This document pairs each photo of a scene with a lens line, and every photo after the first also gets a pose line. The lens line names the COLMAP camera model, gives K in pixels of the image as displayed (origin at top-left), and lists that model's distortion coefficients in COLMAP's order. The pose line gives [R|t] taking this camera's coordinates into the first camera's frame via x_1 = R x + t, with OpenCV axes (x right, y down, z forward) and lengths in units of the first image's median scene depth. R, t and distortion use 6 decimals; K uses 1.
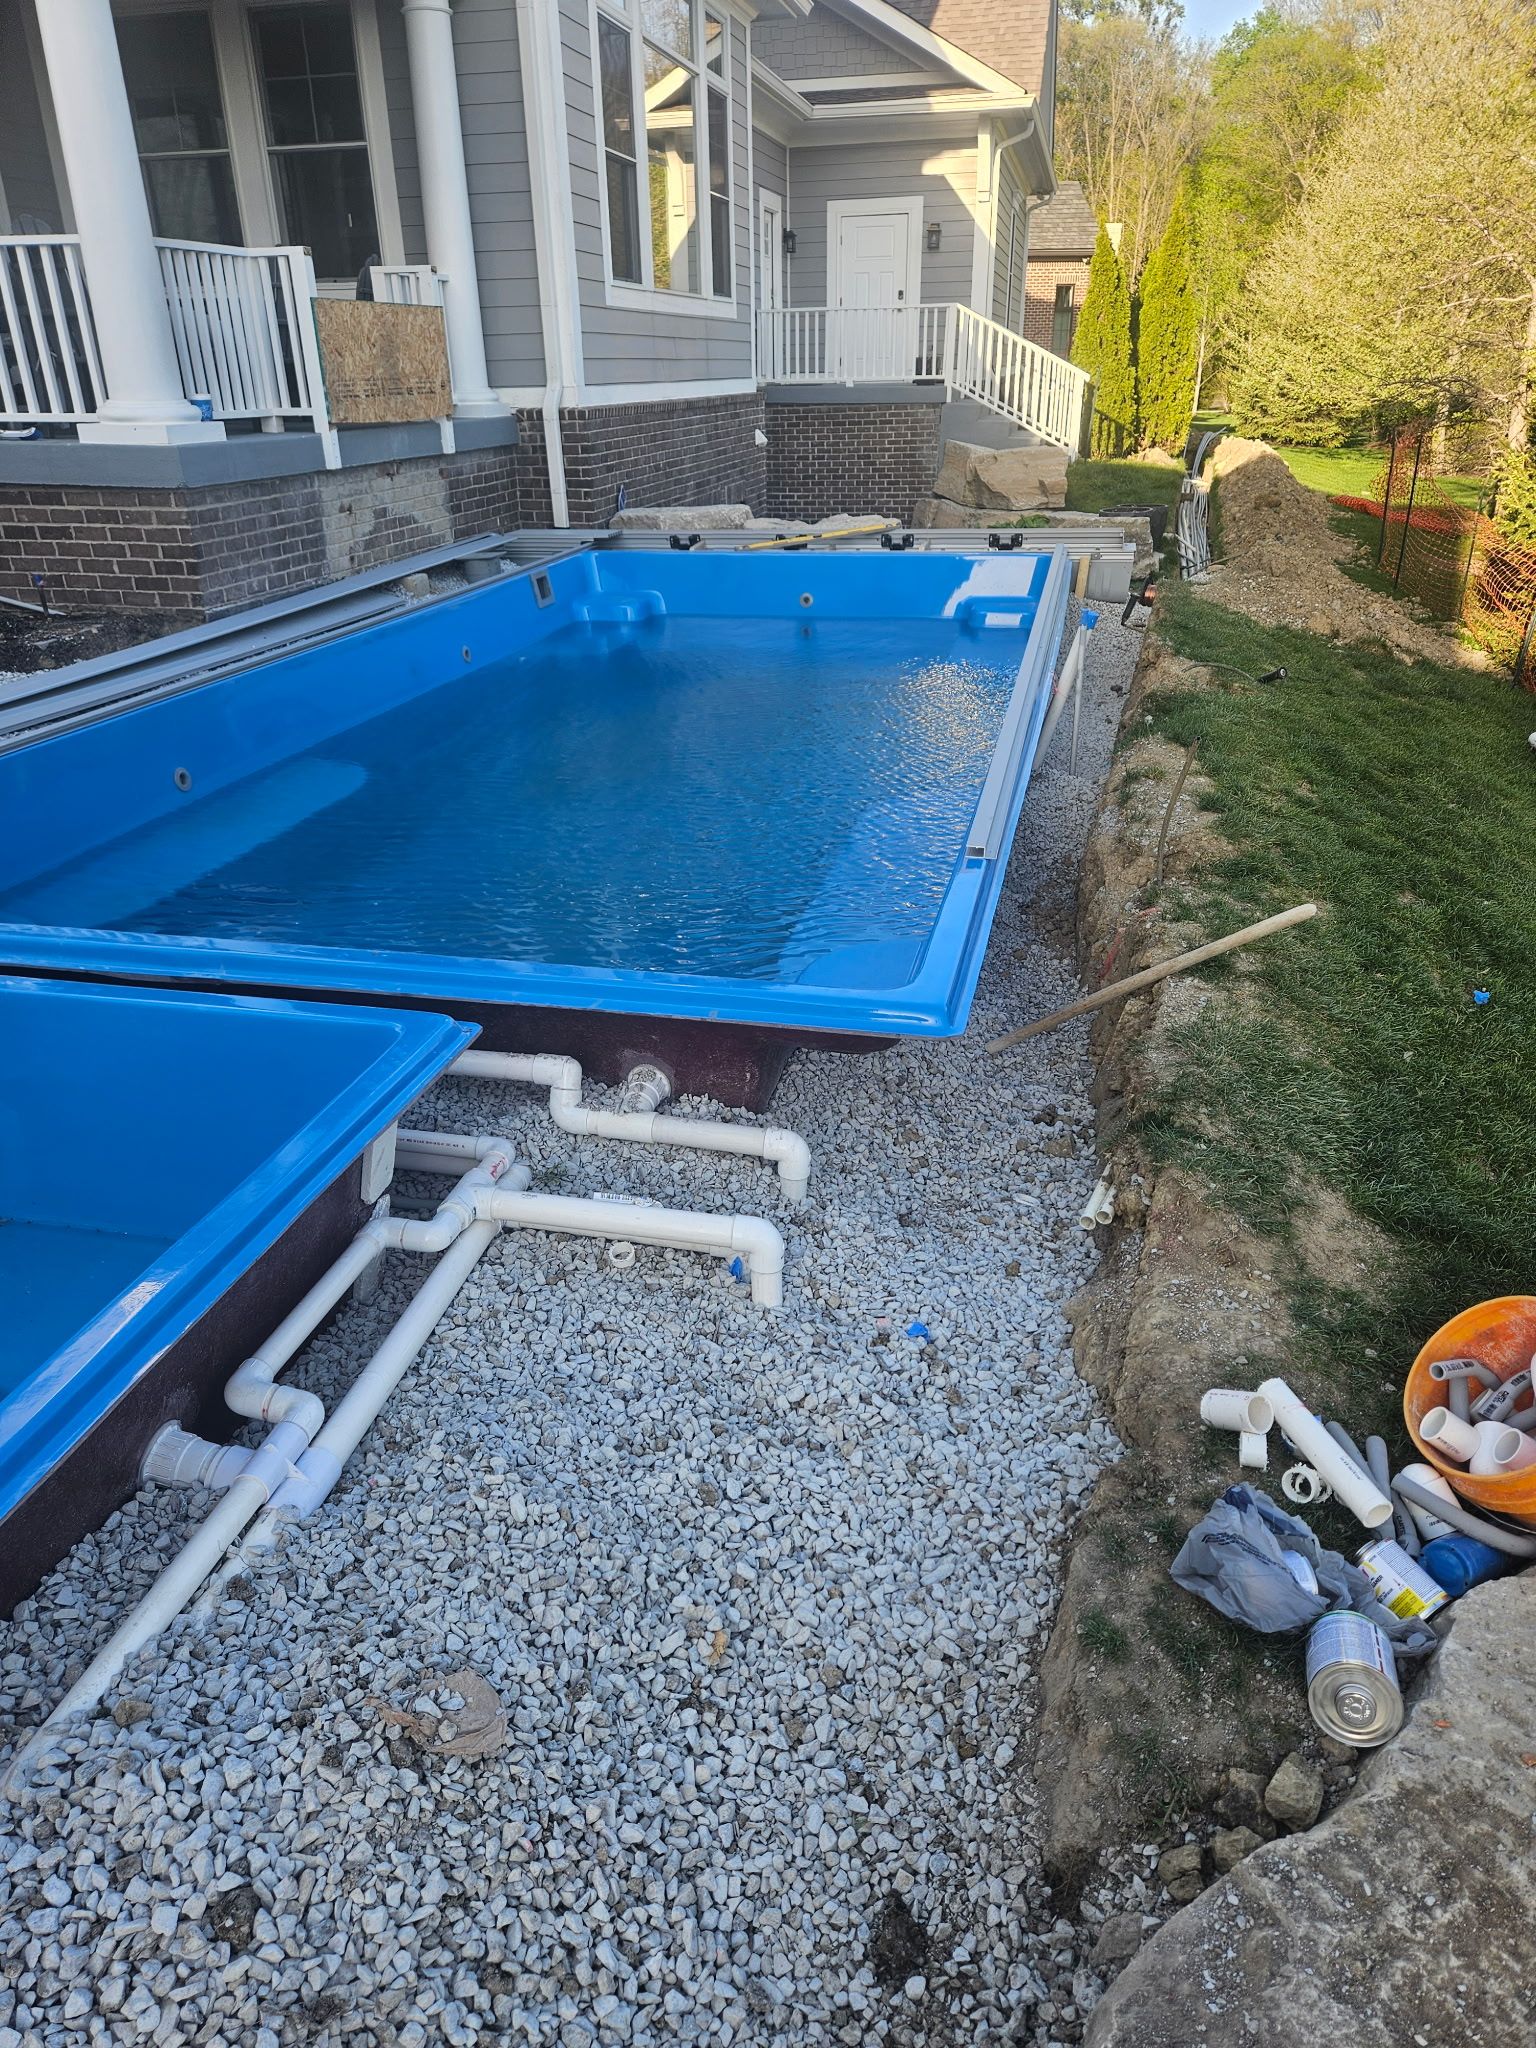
lens RADIAL K [[1340.4, 0, 773.2], [0, 1340.4, 1028.6], [0, 0, 1]] dist [0.010174, -0.011477]
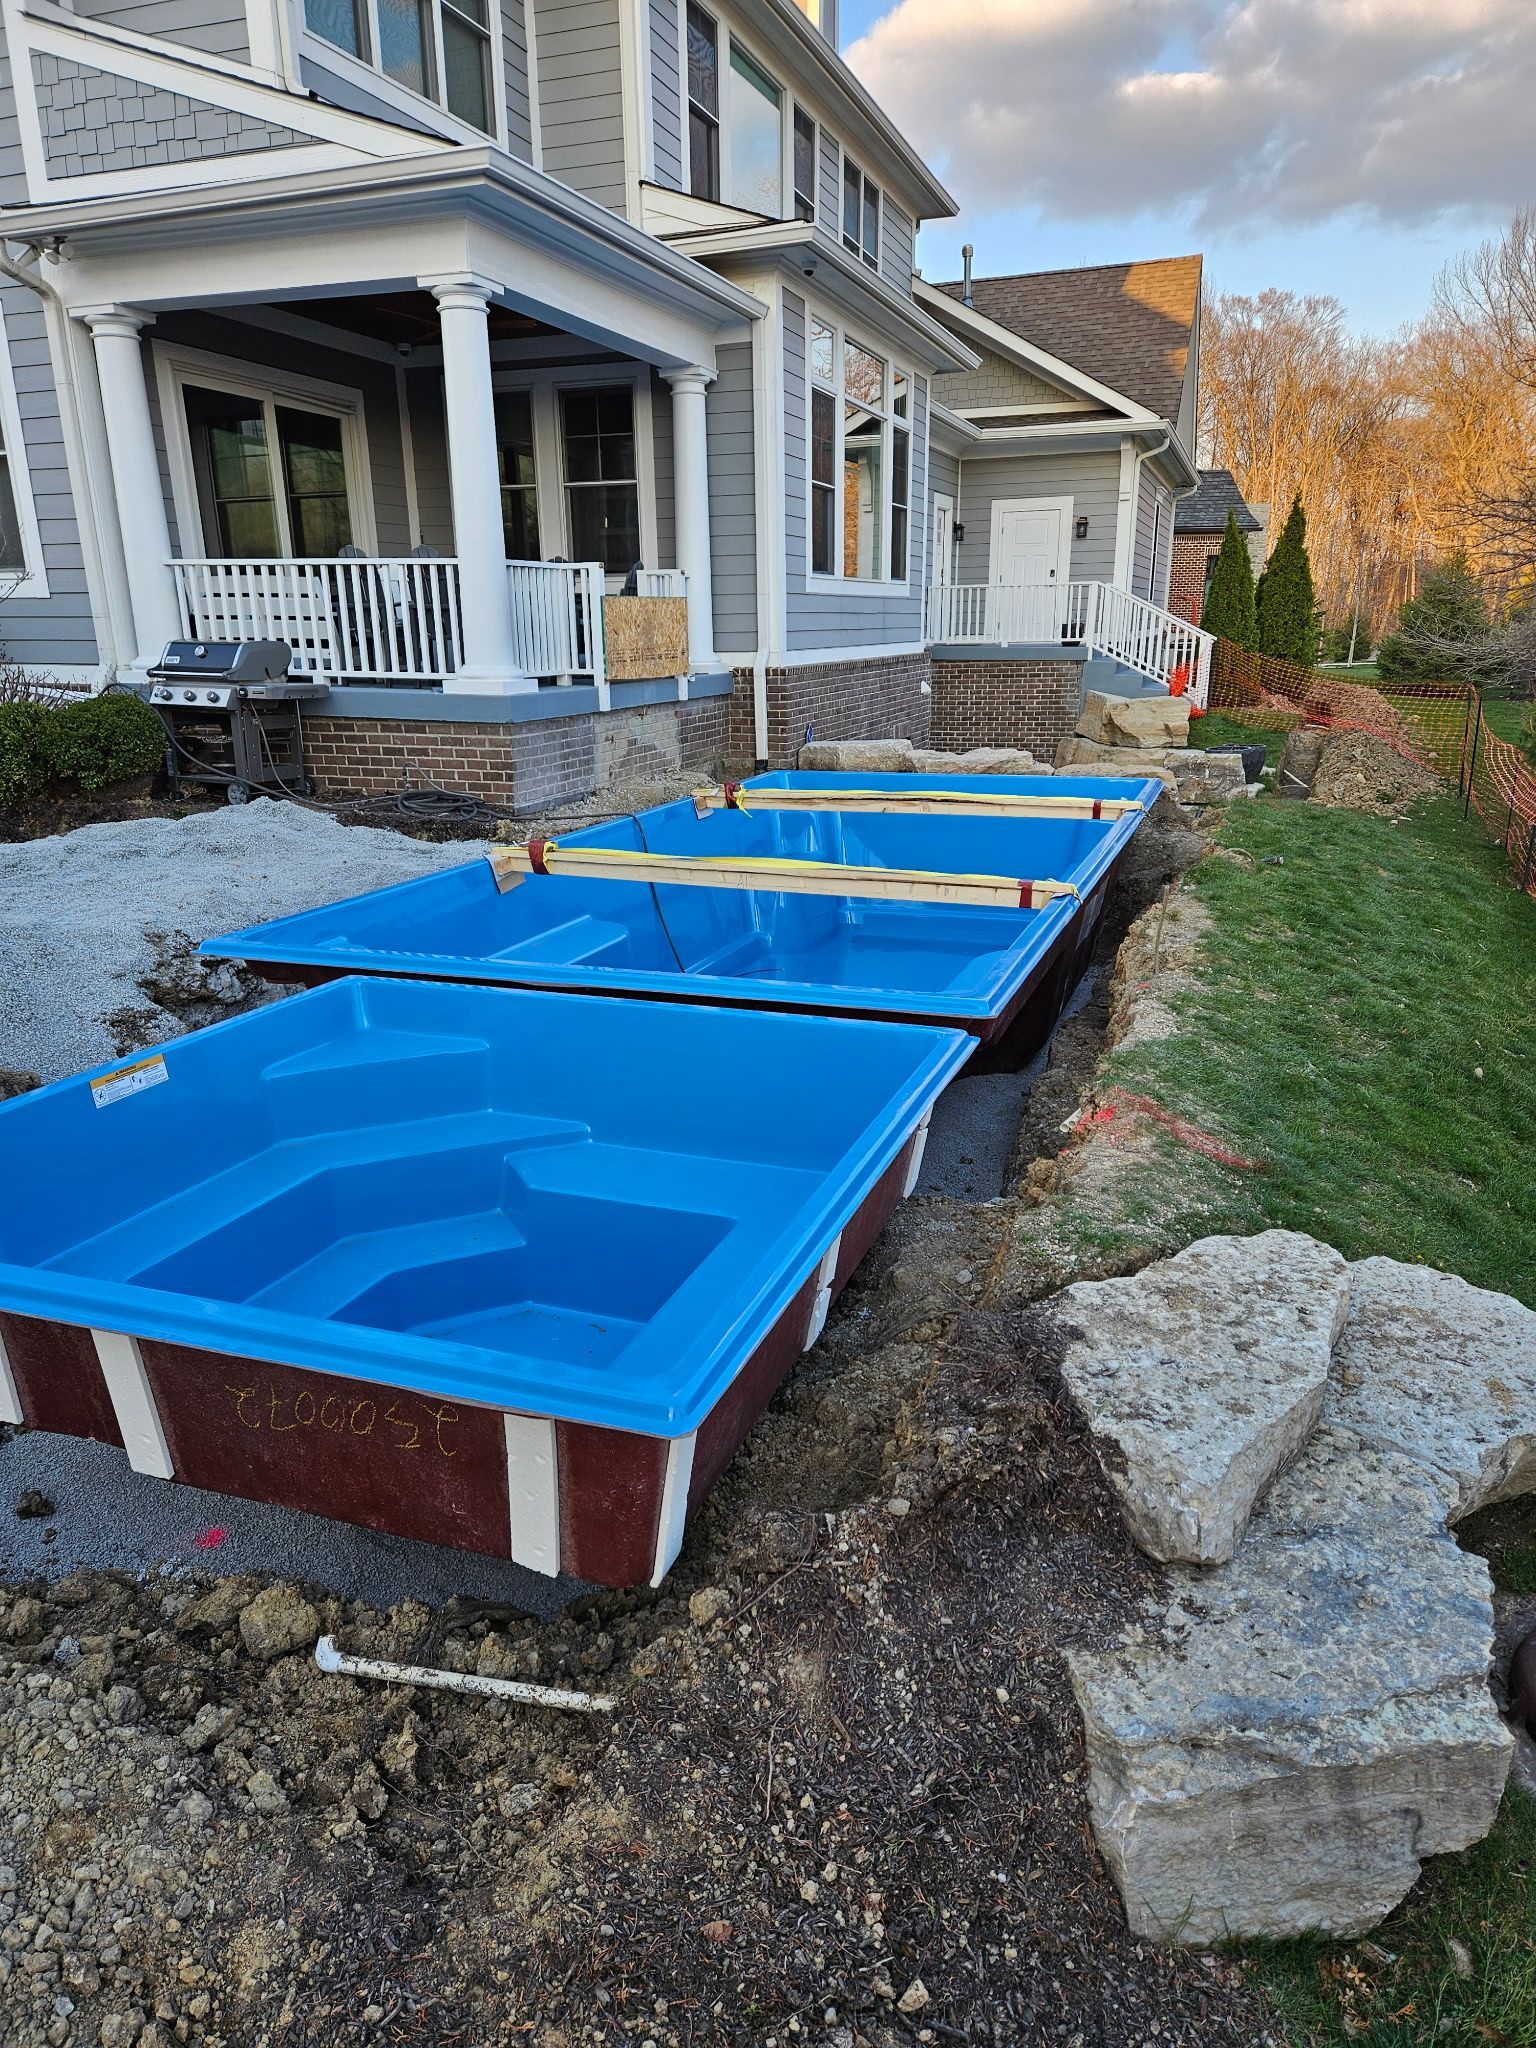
lens RADIAL K [[1340.4, 0, 769.1], [0, 1340.4, 1025.5], [0, 0, 1]] dist [0.010174, -0.011477]
pose [[0.991711, 0.037929, -0.122760, 0.018239], [-0.057494, 0.985444, -0.159986, 0.099735], [0.114905, 0.165718, 0.979456, -0.245581]]
